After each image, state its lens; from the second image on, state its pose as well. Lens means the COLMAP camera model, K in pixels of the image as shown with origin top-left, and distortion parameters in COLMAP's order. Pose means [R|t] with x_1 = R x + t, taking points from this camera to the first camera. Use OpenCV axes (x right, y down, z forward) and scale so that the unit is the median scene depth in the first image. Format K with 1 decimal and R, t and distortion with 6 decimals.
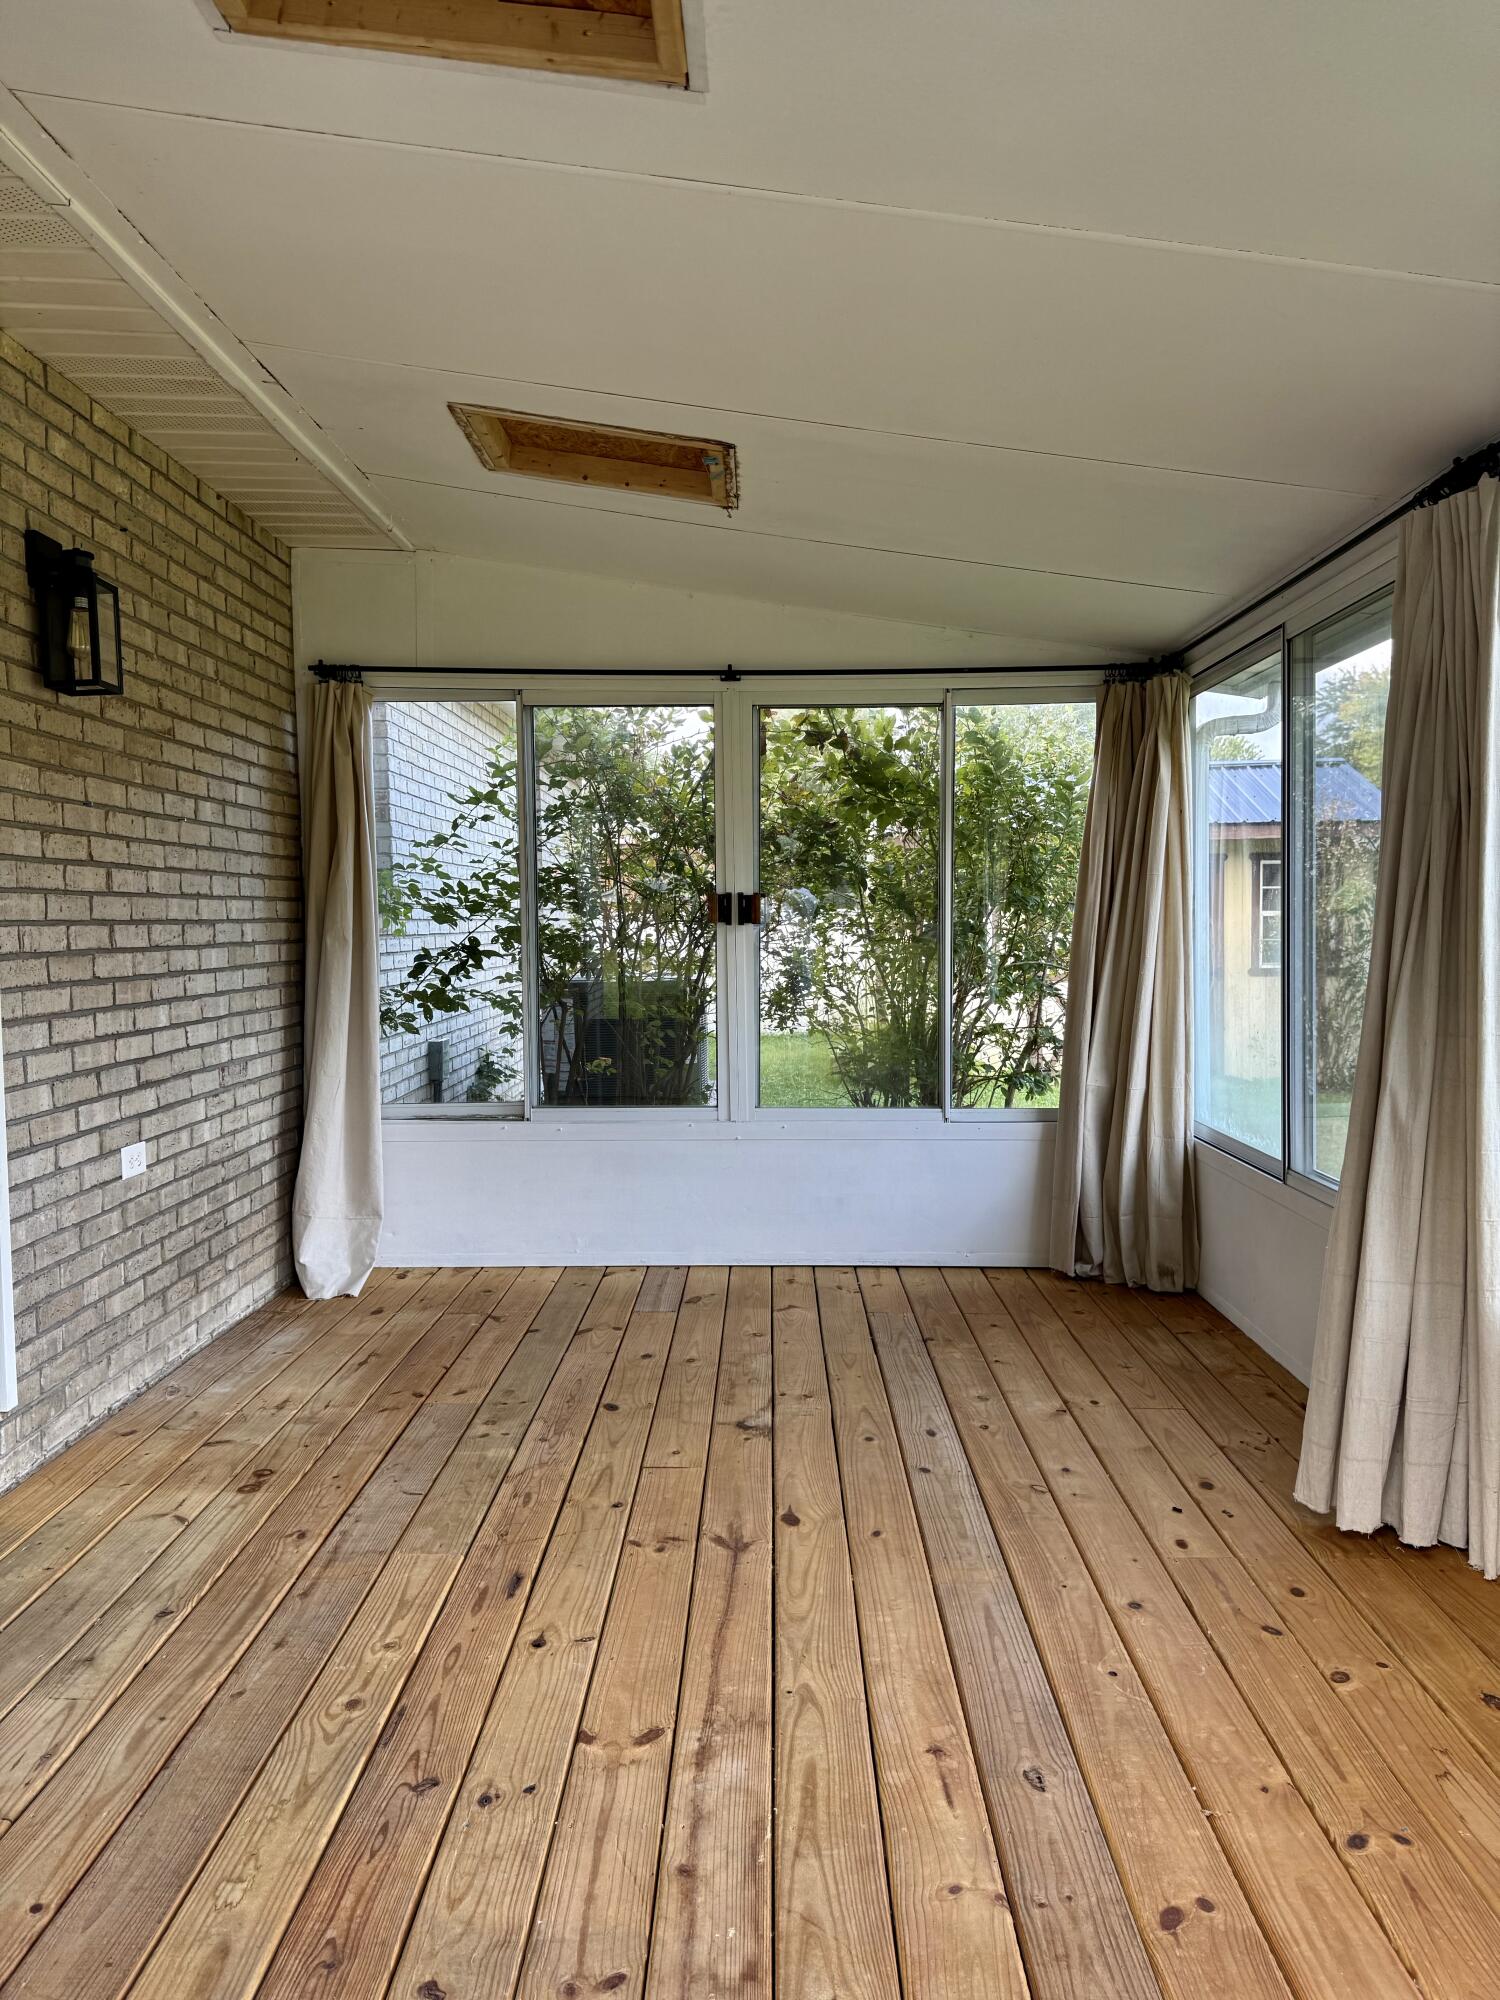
lens RADIAL K [[1429.5, 0, 750.0], [0, 1429.5, 1000.0], [0, 0, 1]] dist [0.060299, -0.042504]
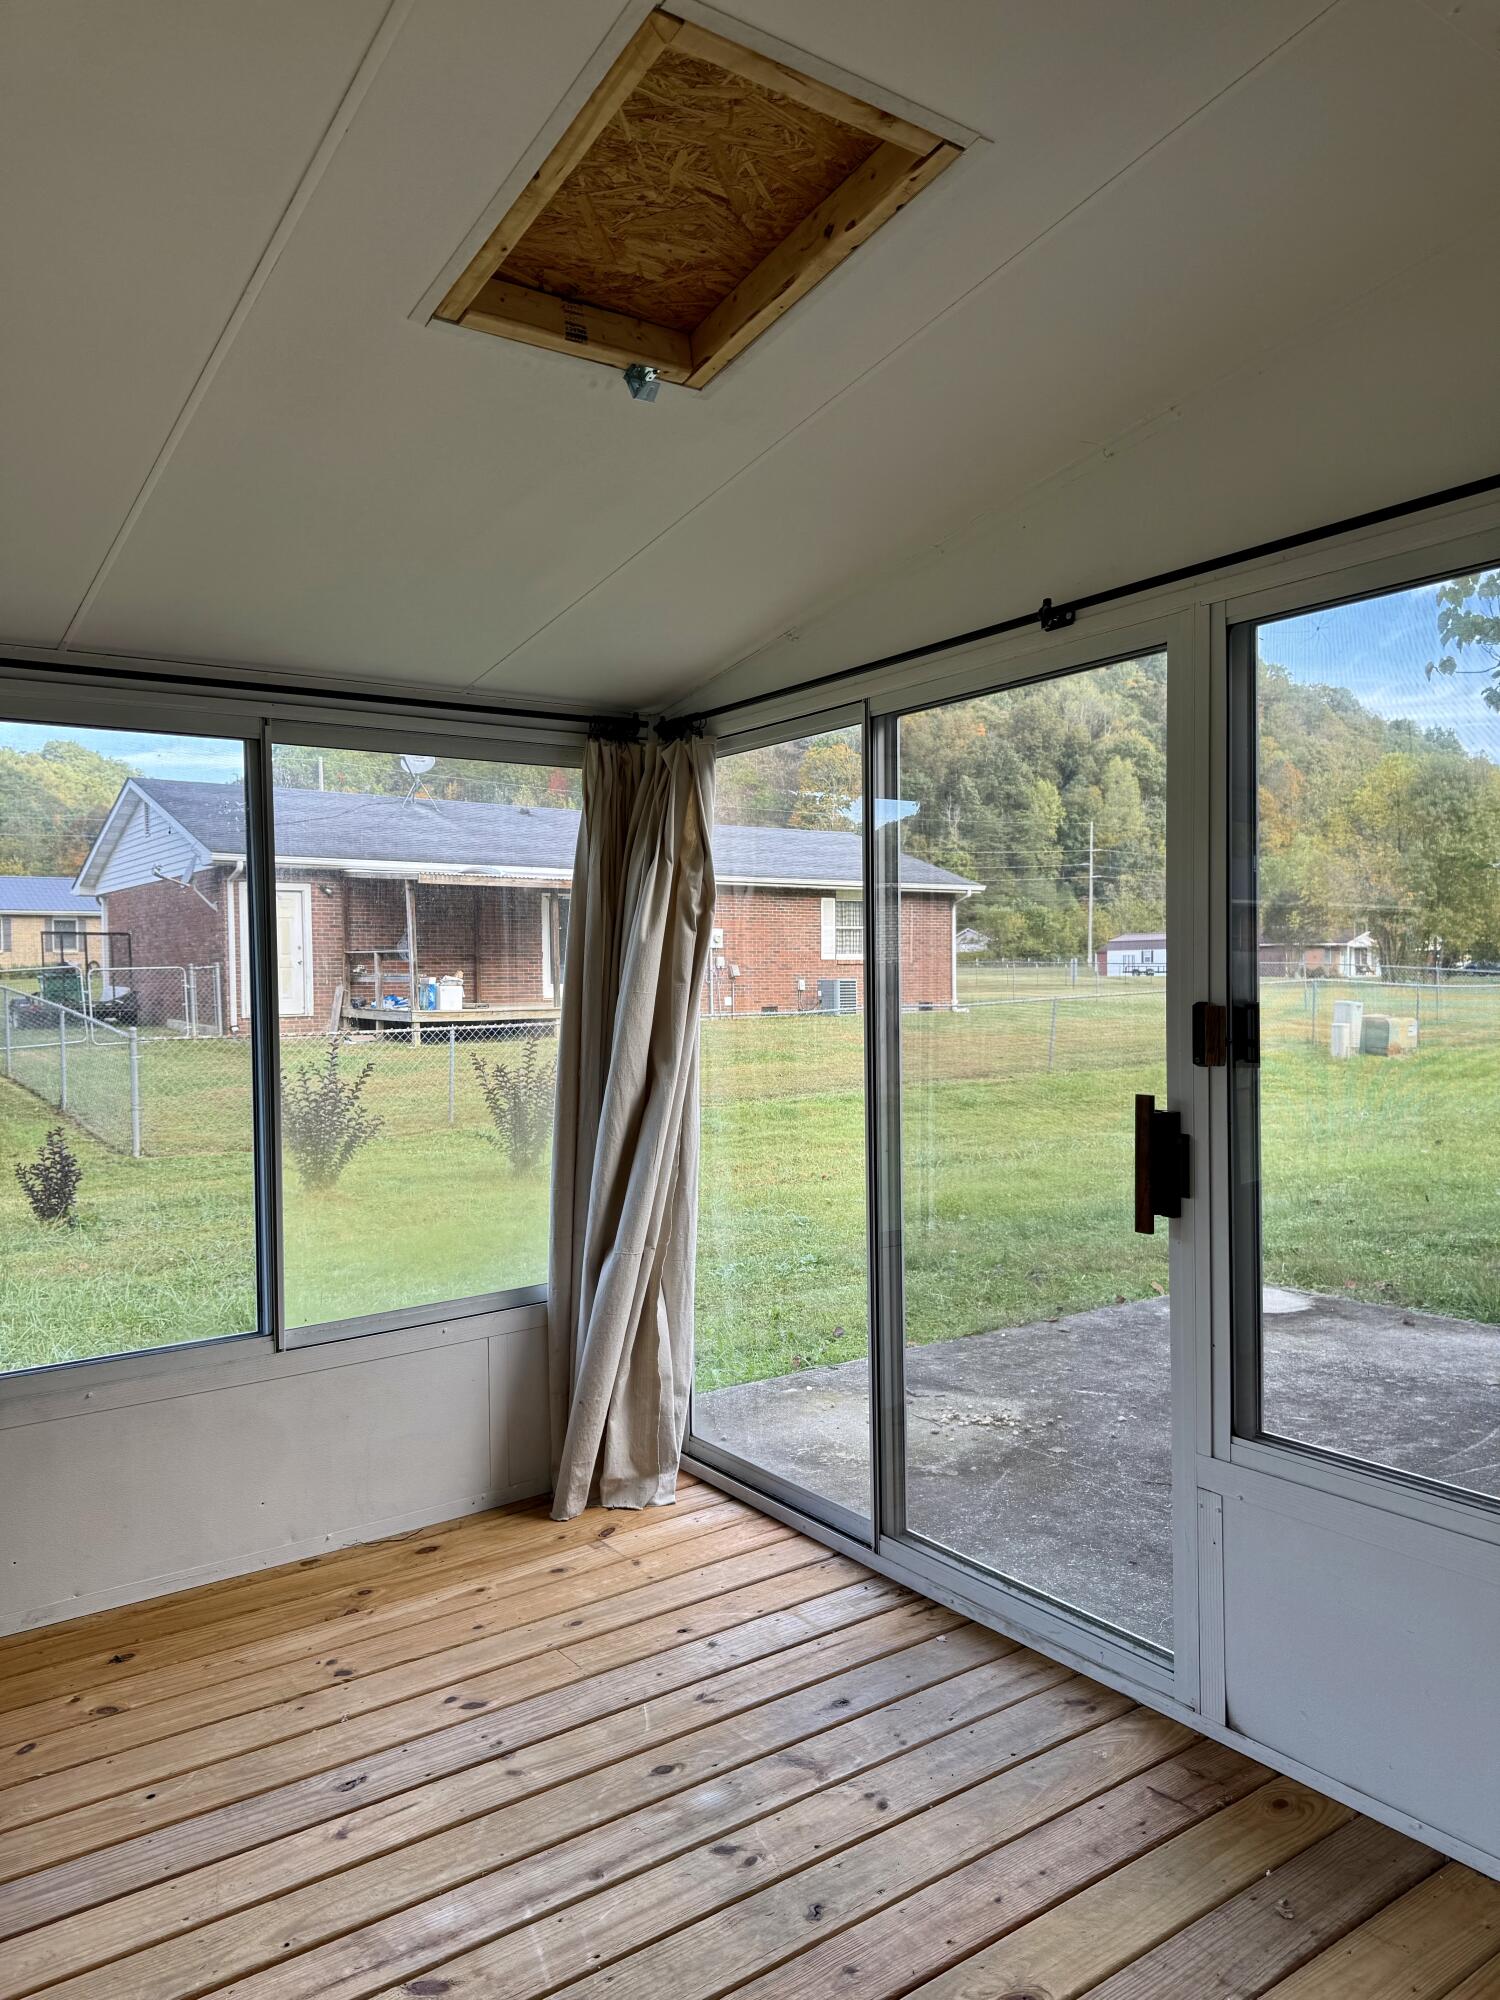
lens RADIAL K [[1429.5, 0, 750.0], [0, 1429.5, 1000.0], [0, 0, 1]] dist [0.060299, -0.042504]
pose [[-0.608157, 0.003997, 0.793807, -0.976826], [0.062899, 0.997086, 0.043167, -0.150278], [-0.791321, 0.076182, -0.606636, 1.427471]]
